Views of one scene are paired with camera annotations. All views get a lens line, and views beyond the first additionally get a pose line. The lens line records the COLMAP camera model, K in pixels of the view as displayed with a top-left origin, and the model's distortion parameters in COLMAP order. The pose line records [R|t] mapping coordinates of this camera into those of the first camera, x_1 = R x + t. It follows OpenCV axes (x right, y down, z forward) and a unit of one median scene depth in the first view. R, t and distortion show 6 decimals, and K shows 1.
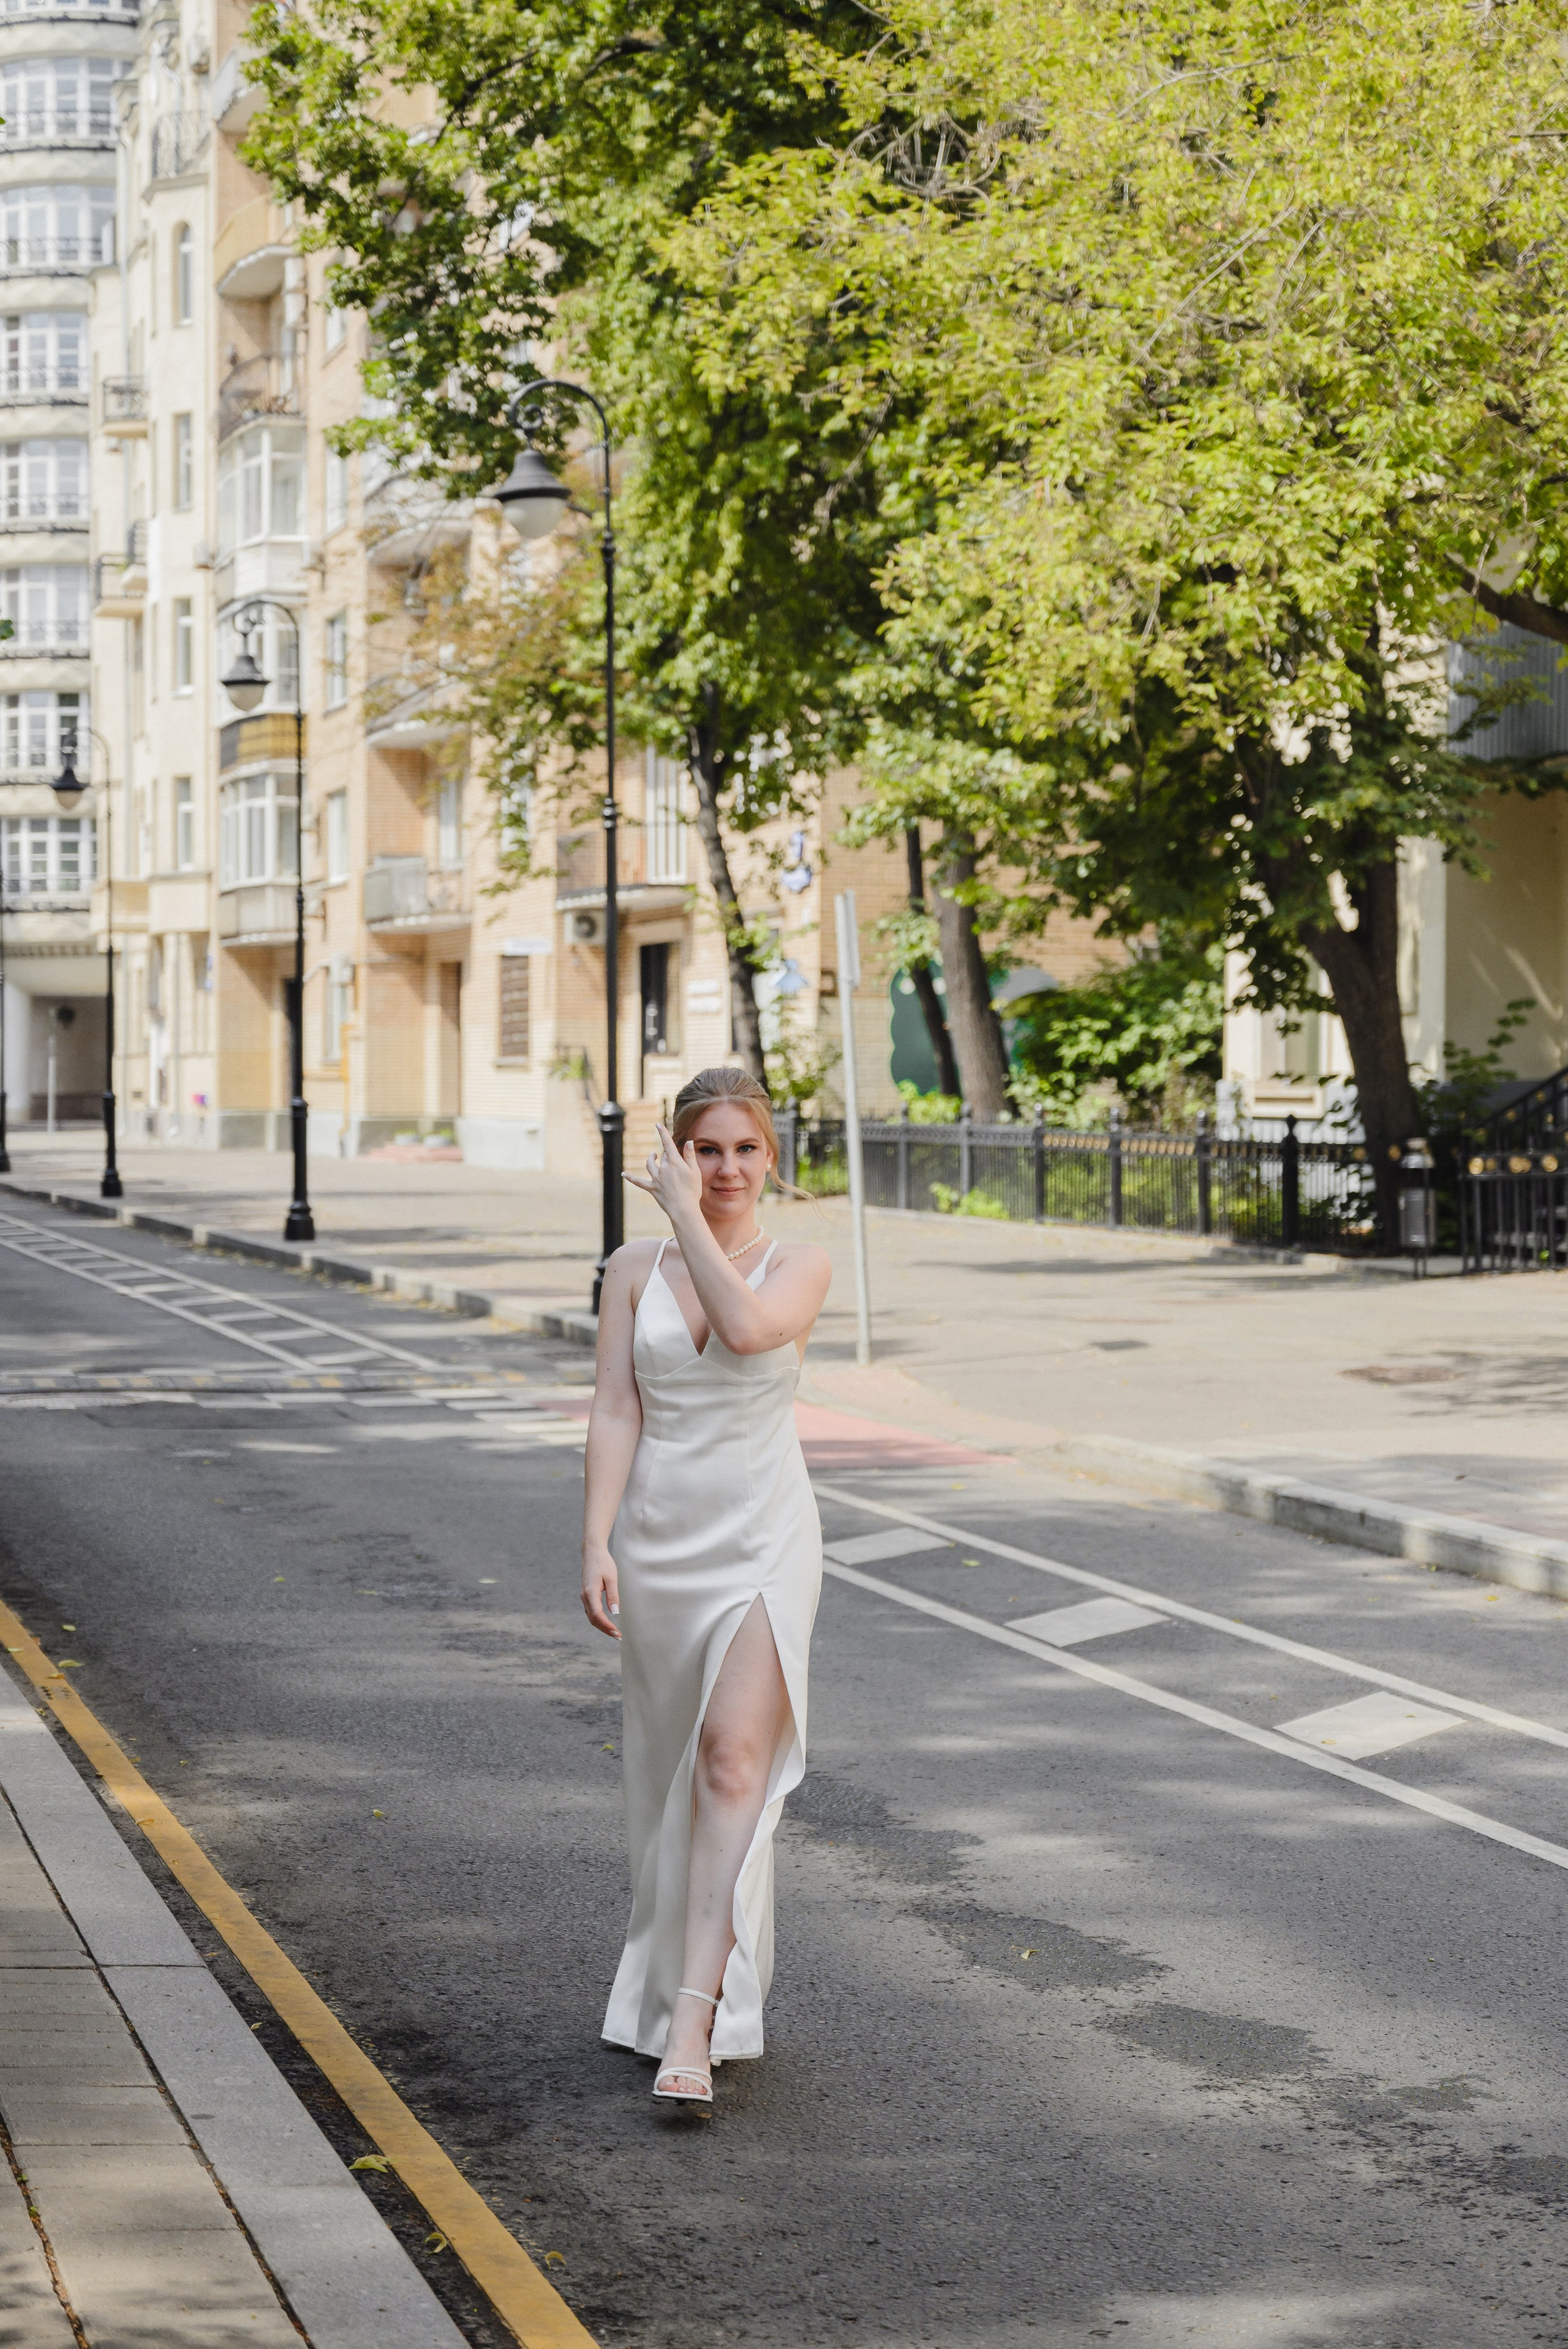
lens RADIAL K [[4331.8, 0, 784.0], [0, 4331.8, 1174.5], [0, 0, 1]] dist [-0.017880, 0.255980]
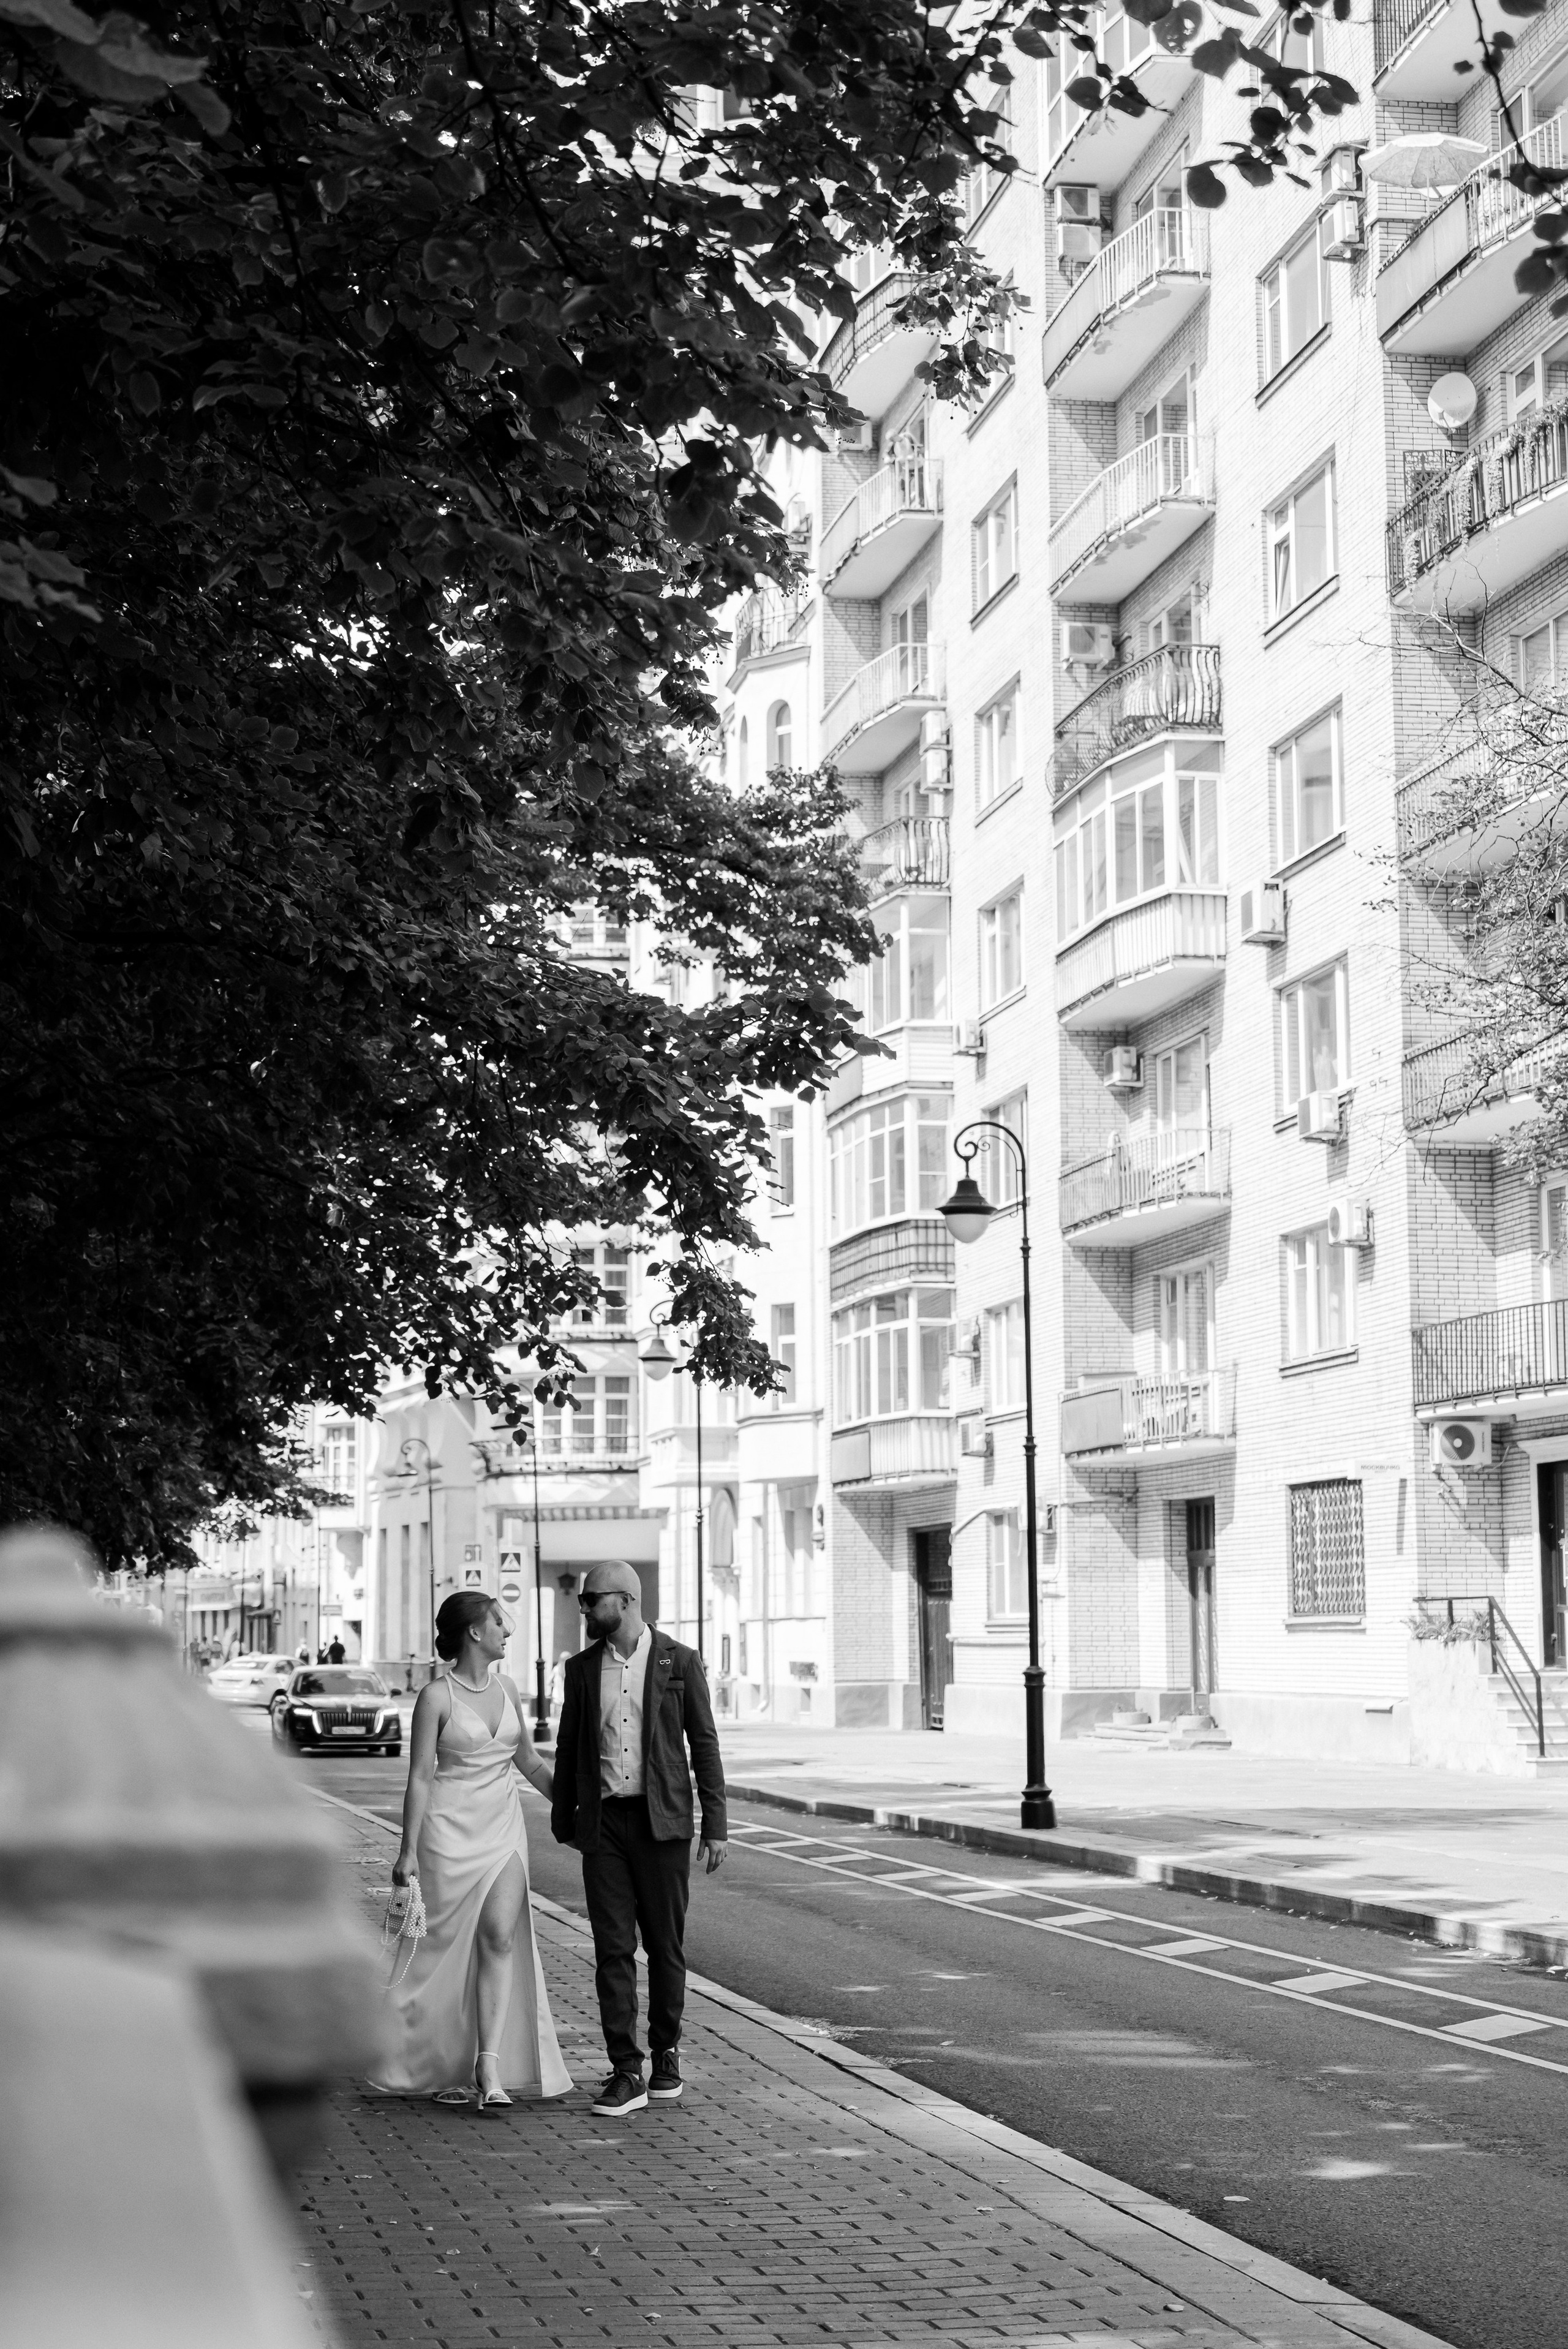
lens RADIAL K [[4474.0, 0, 775.9], [0, 4474.0, 1054.2], [0, 0, 1]] dist [-0.003660, -0.557546]
pose [[0.992852, -0.022412, -0.117229, -0.123231], [0.004265, 0.988246, -0.152812, -0.008040], [0.119276, 0.151220, 0.981278, 0.340804]]
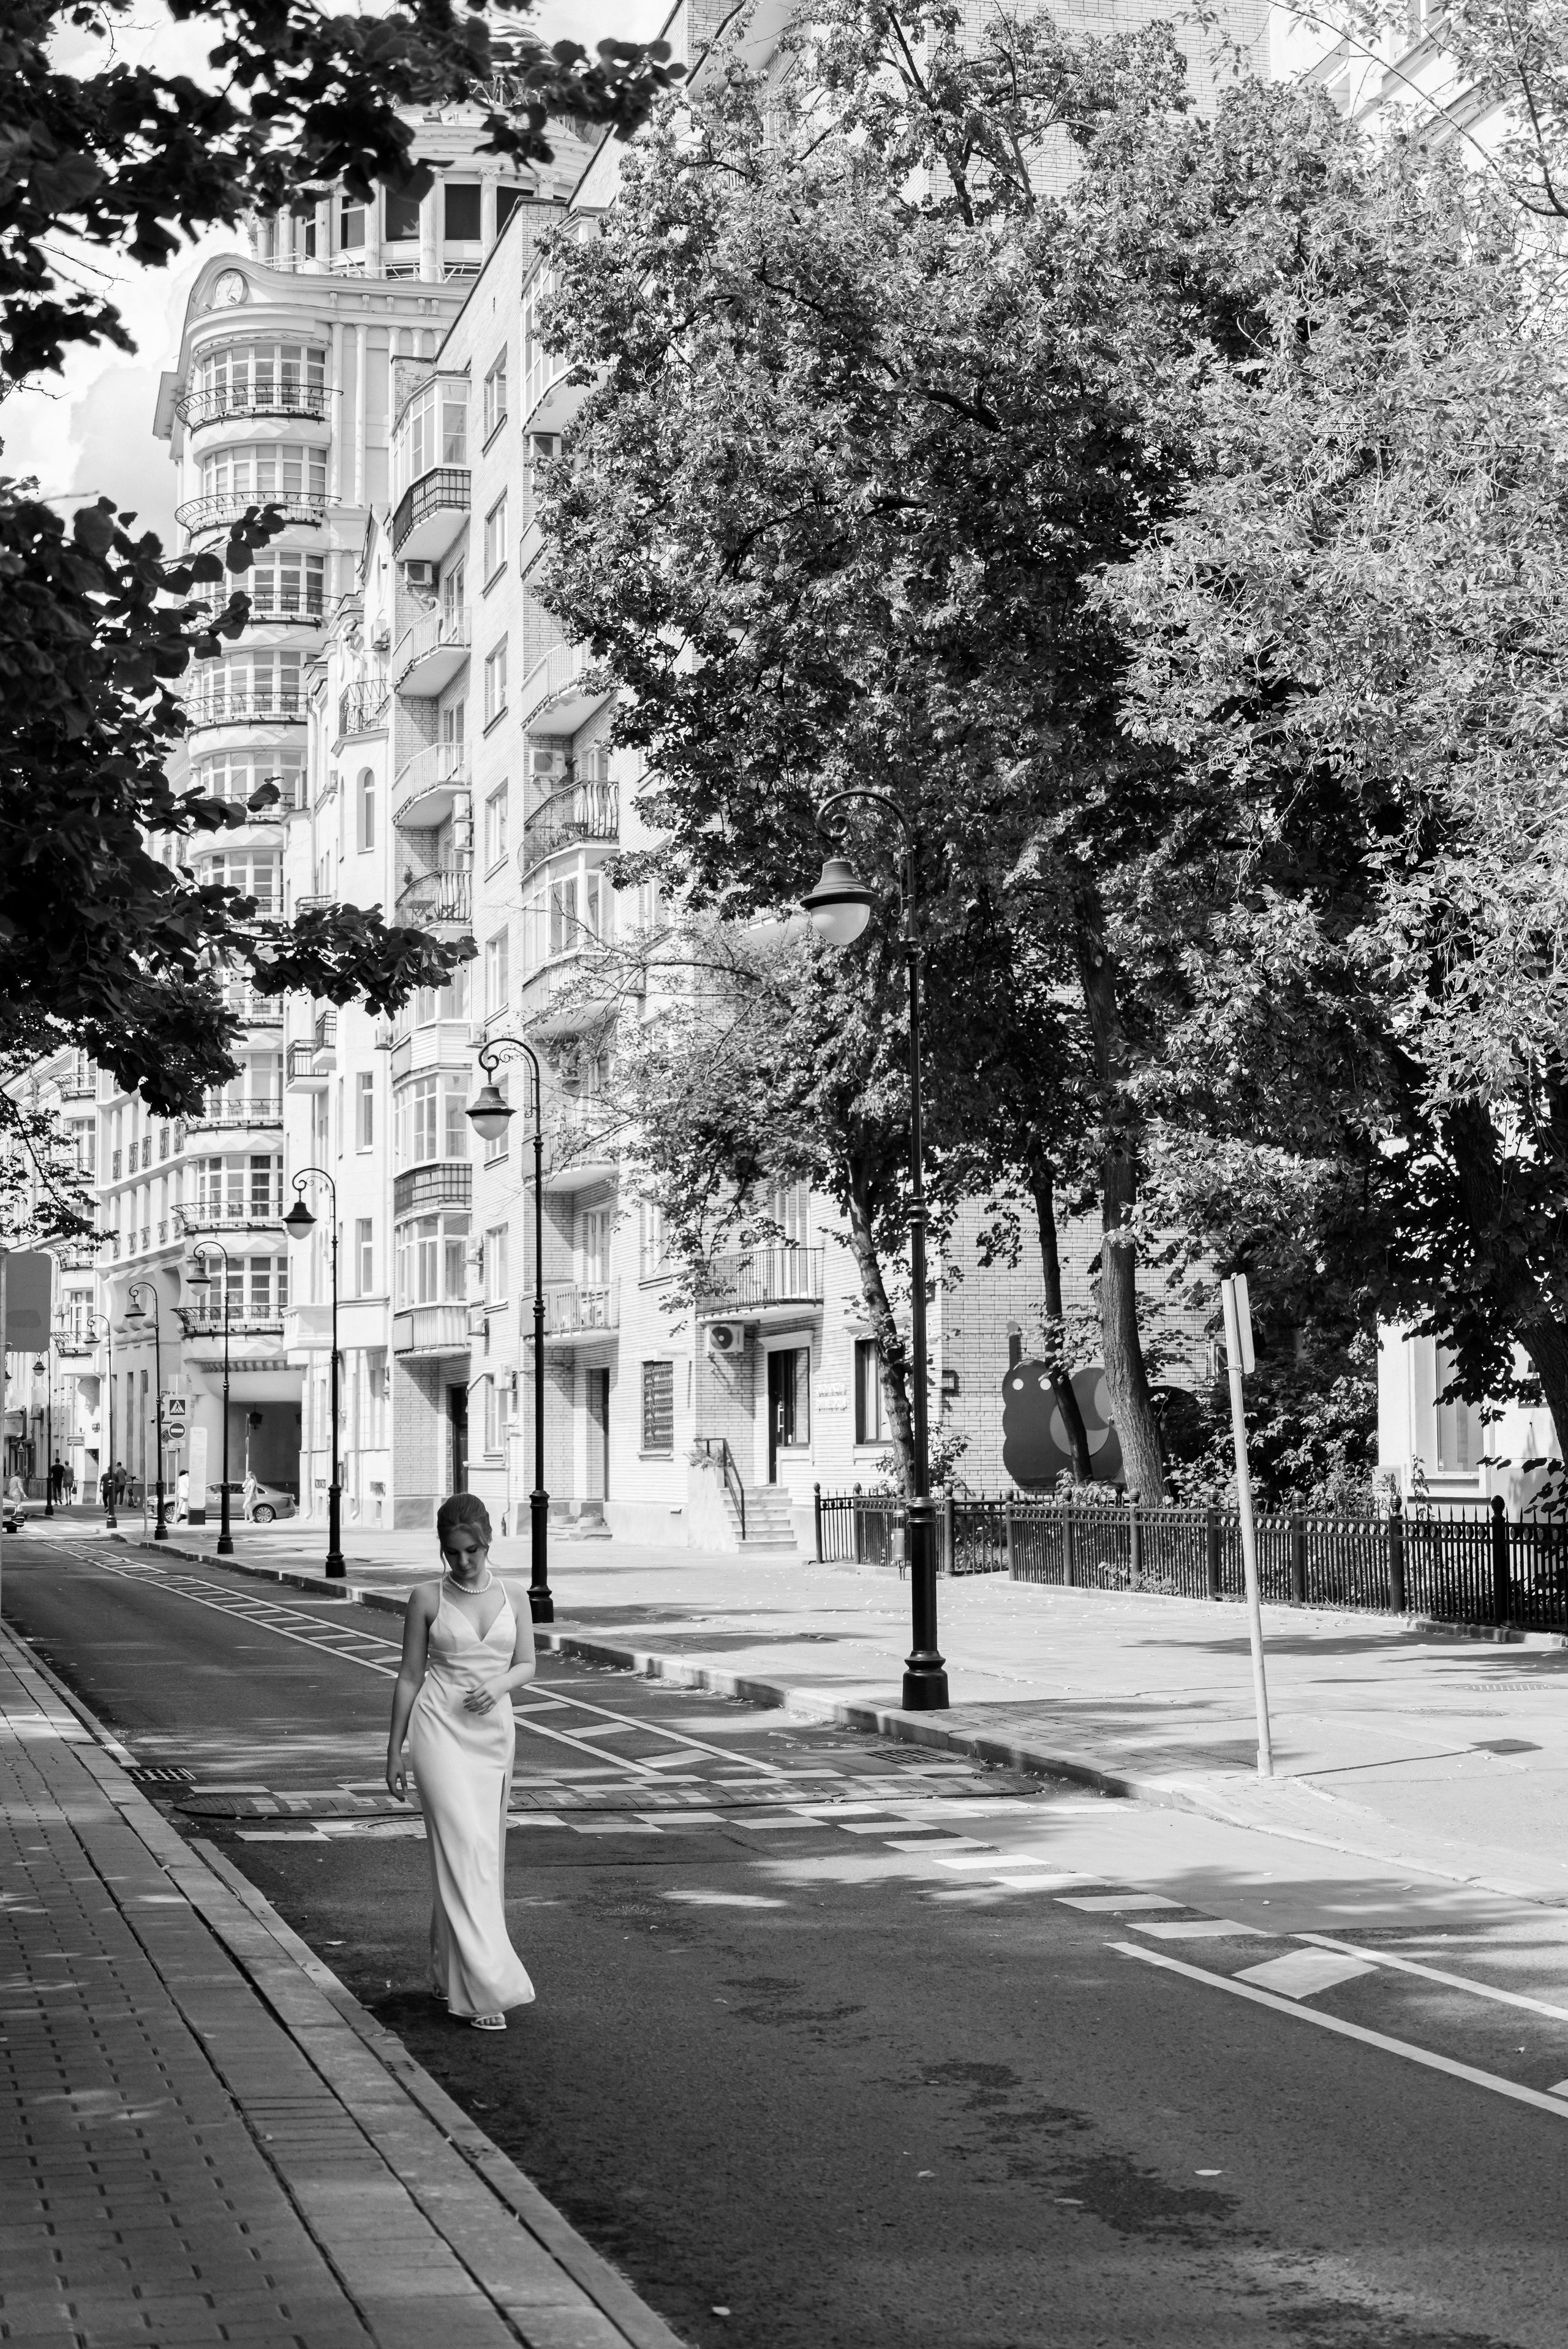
lens RADIAL K [[3550.1, 0, 784.0], [0, 3550.1, 1174.5], [0, 0, 1]] dist [0.006154, -0.052829]
pose [[0.999790, -0.011545, -0.016904, -0.020908], [0.009734, 0.994571, -0.103603, -0.002138], [0.018008, 0.103416, 0.994475, 0.062310]]
